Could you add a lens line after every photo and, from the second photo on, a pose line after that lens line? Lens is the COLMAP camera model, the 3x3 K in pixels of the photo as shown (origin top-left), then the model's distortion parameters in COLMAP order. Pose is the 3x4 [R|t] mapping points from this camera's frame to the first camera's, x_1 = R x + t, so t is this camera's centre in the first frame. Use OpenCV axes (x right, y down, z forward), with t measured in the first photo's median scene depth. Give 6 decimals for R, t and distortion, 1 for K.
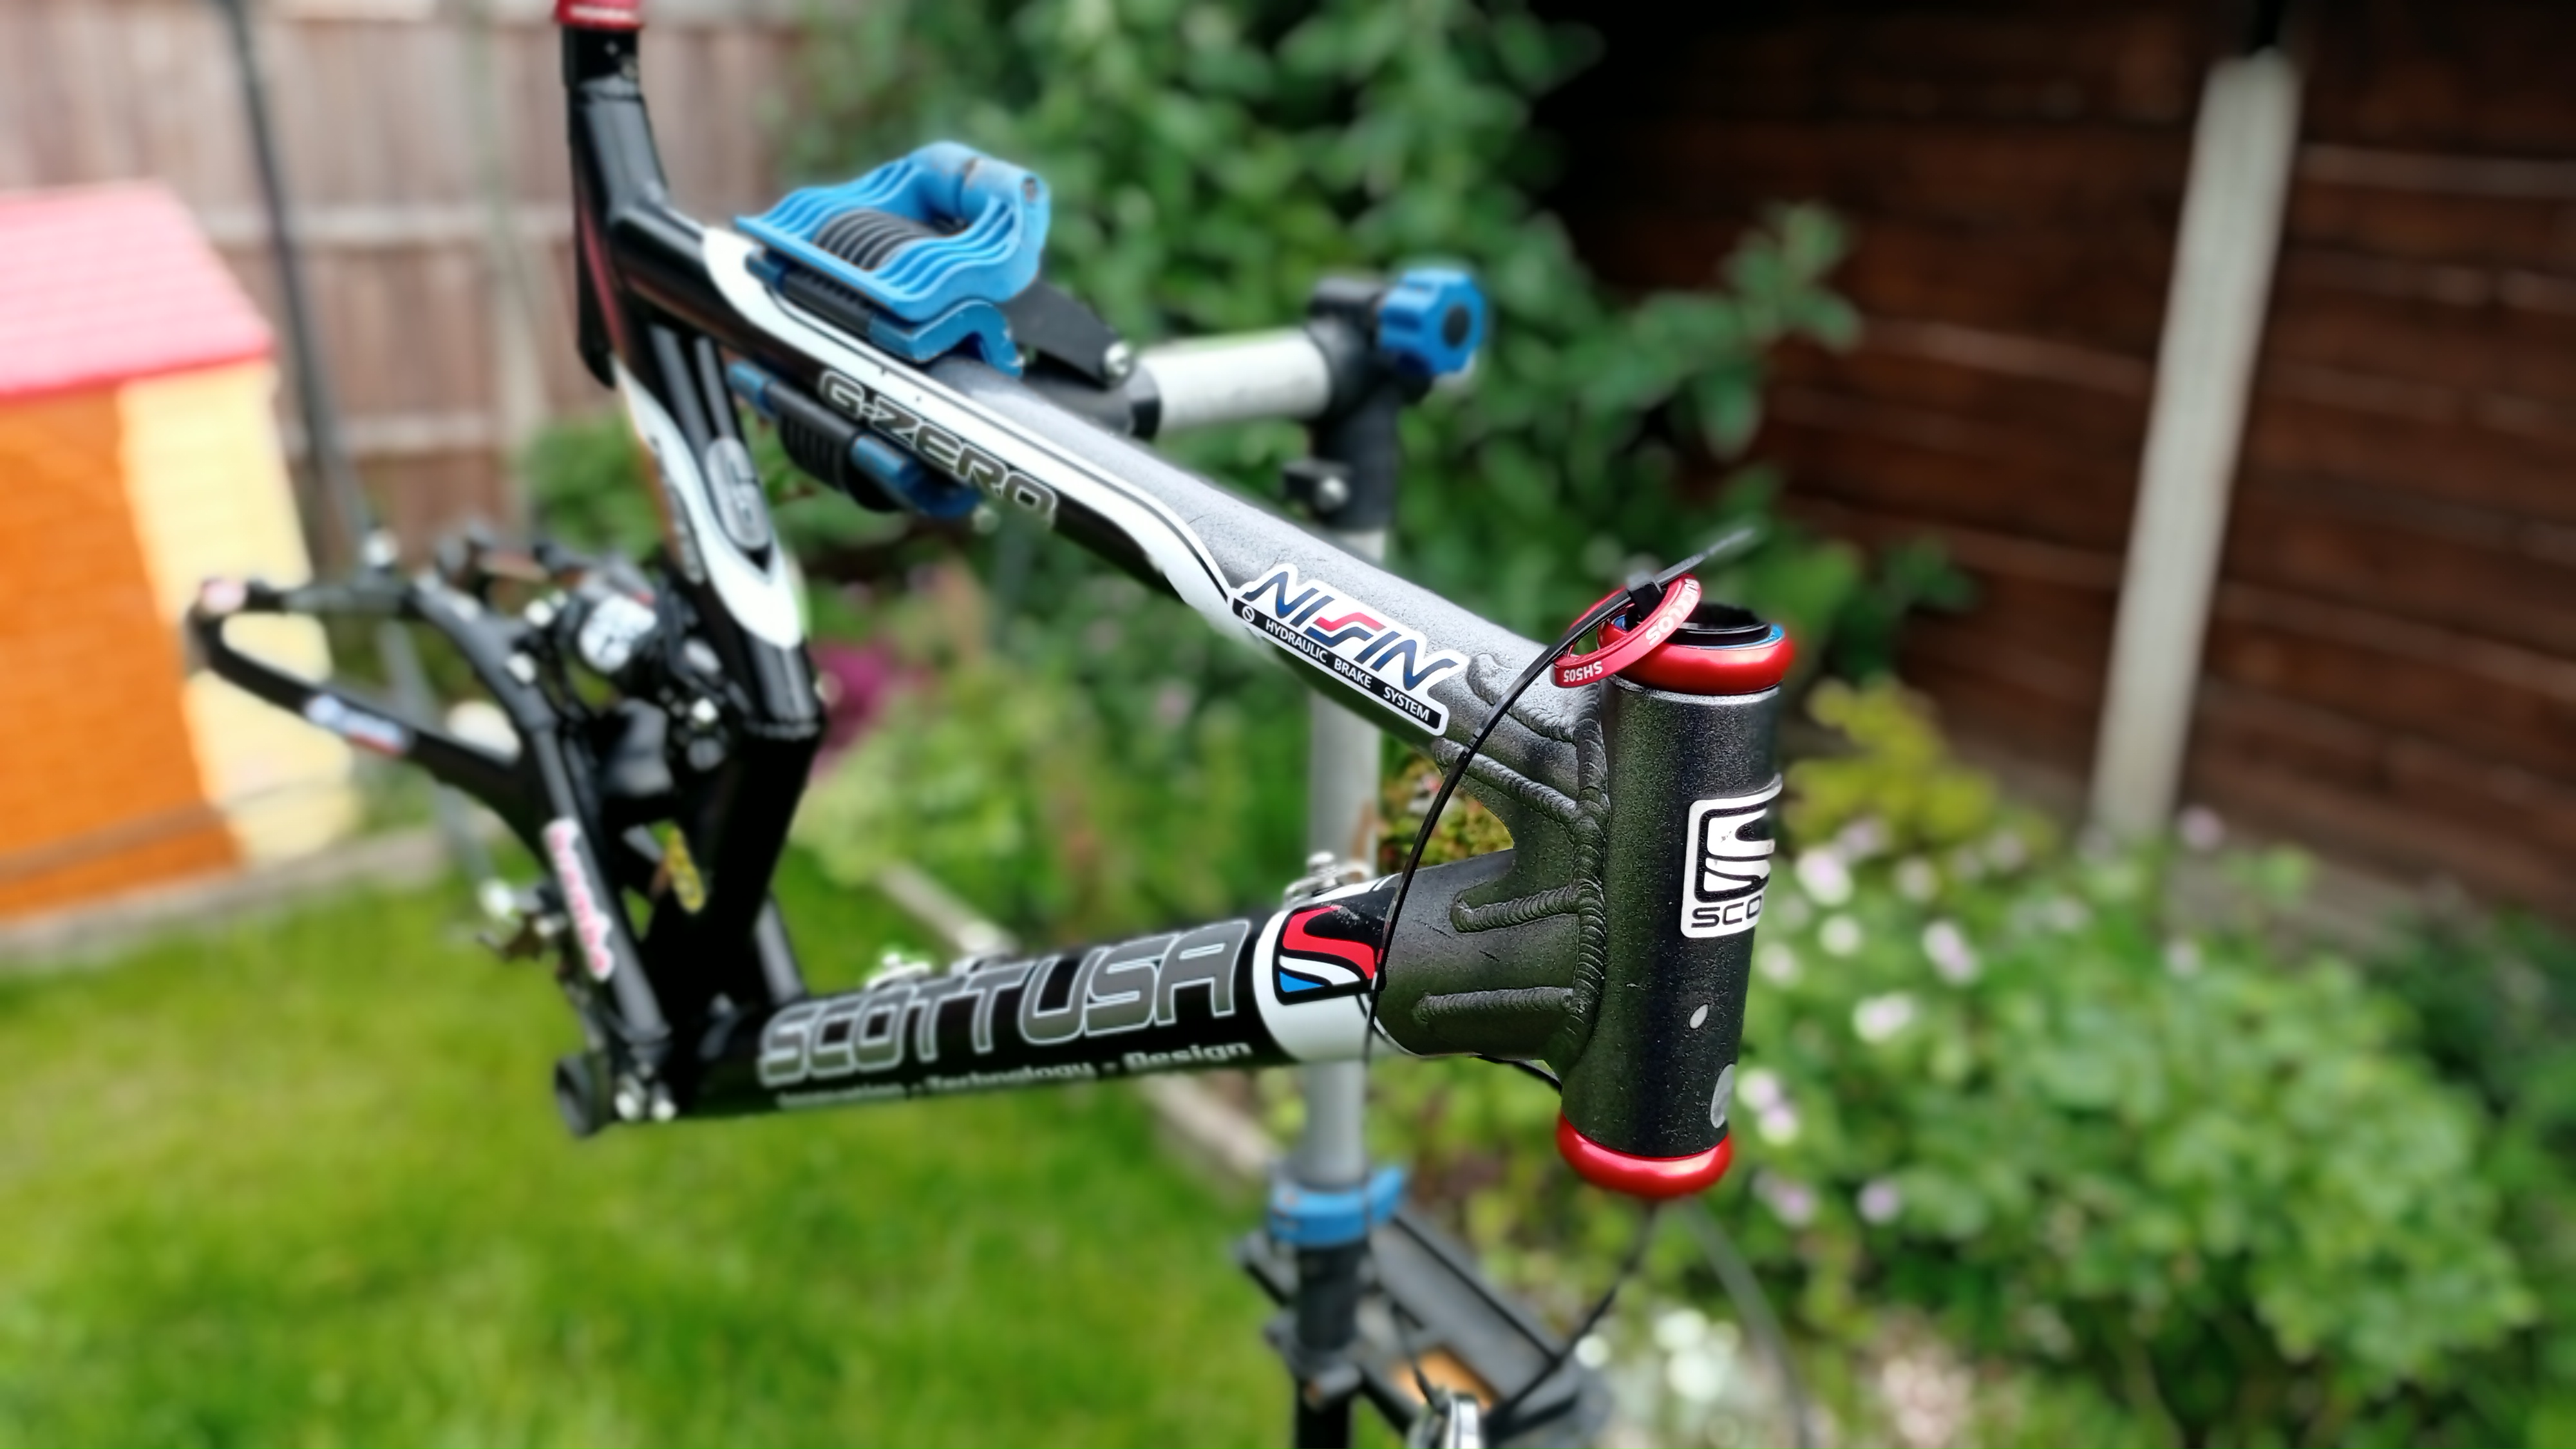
lens RADIAL K [[1939.1, 0, 1285.0], [0, 1939.1, 724.2], [0, 0, 1]] dist [0.024889, -0.024892]
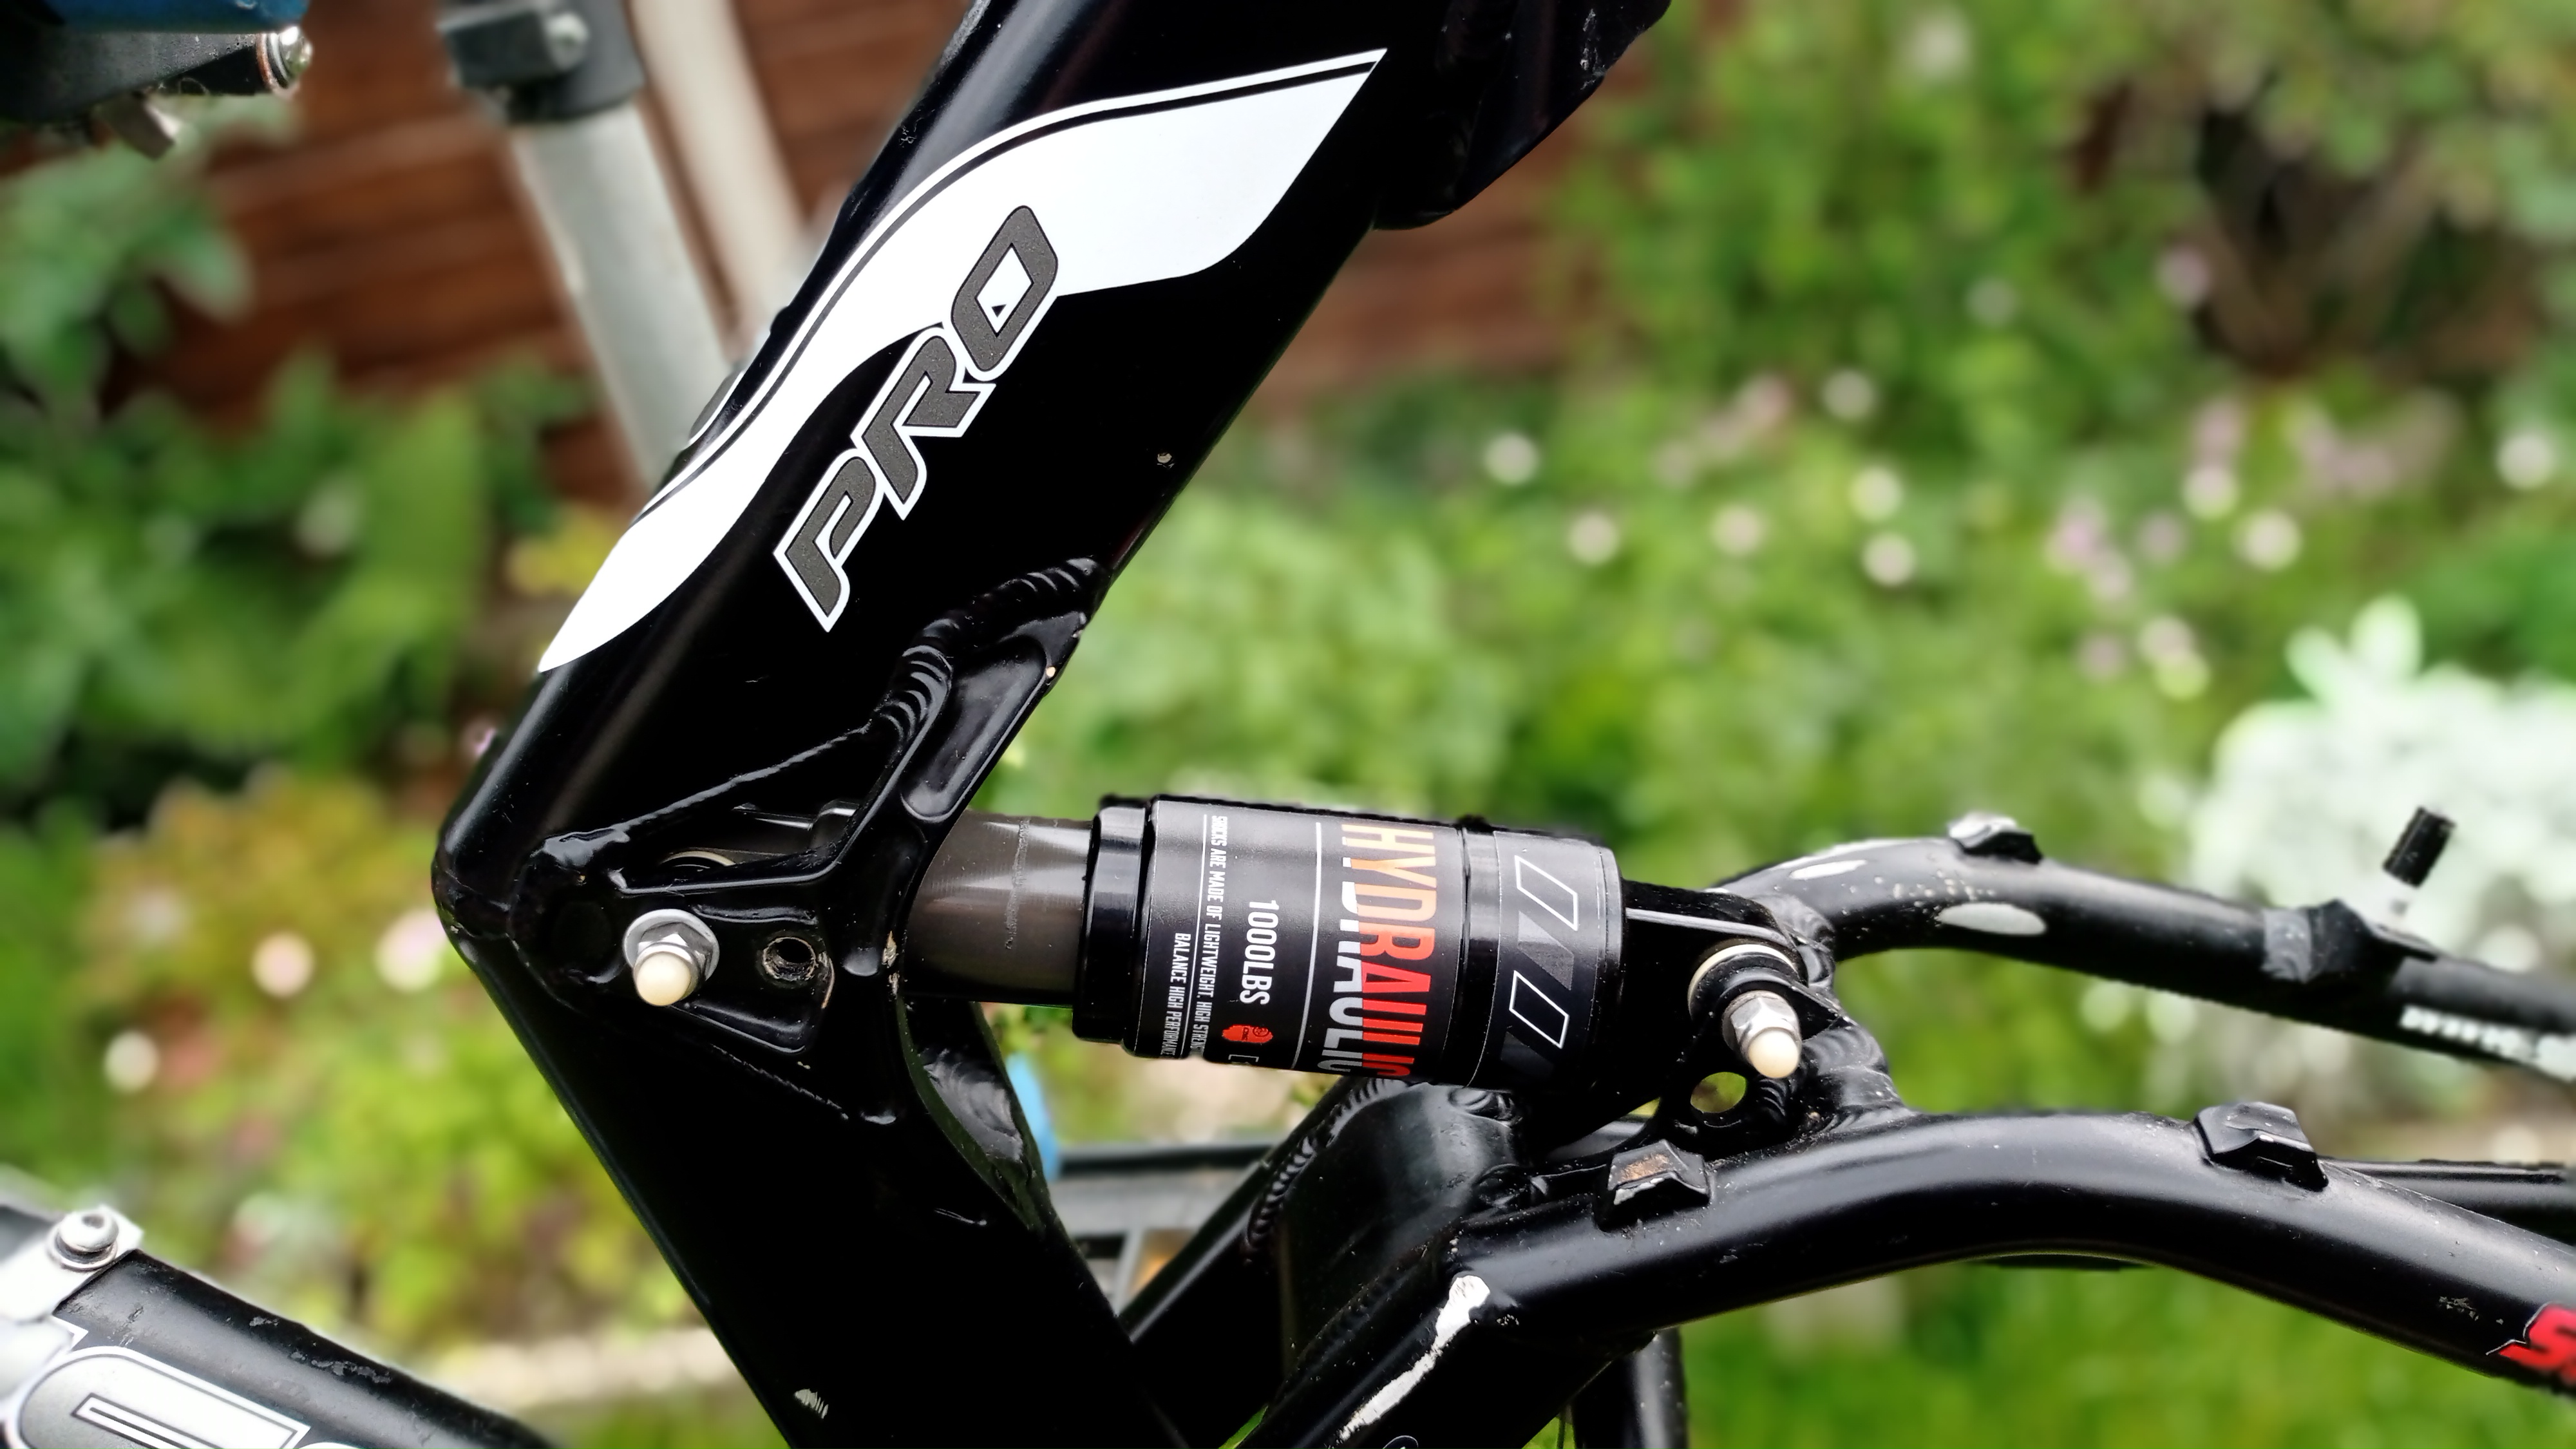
lens RADIAL K [[1939.1, 0, 1305.4], [0, 1939.1, 732.0], [0, 0, 1]] dist [0.024889, -0.024892]
pose [[0.639796, -0.505550, 0.578861, -0.100598], [0.458296, 0.855589, 0.240691, 0.007052], [-0.616948, 0.111296, 0.779094, 0.182943]]
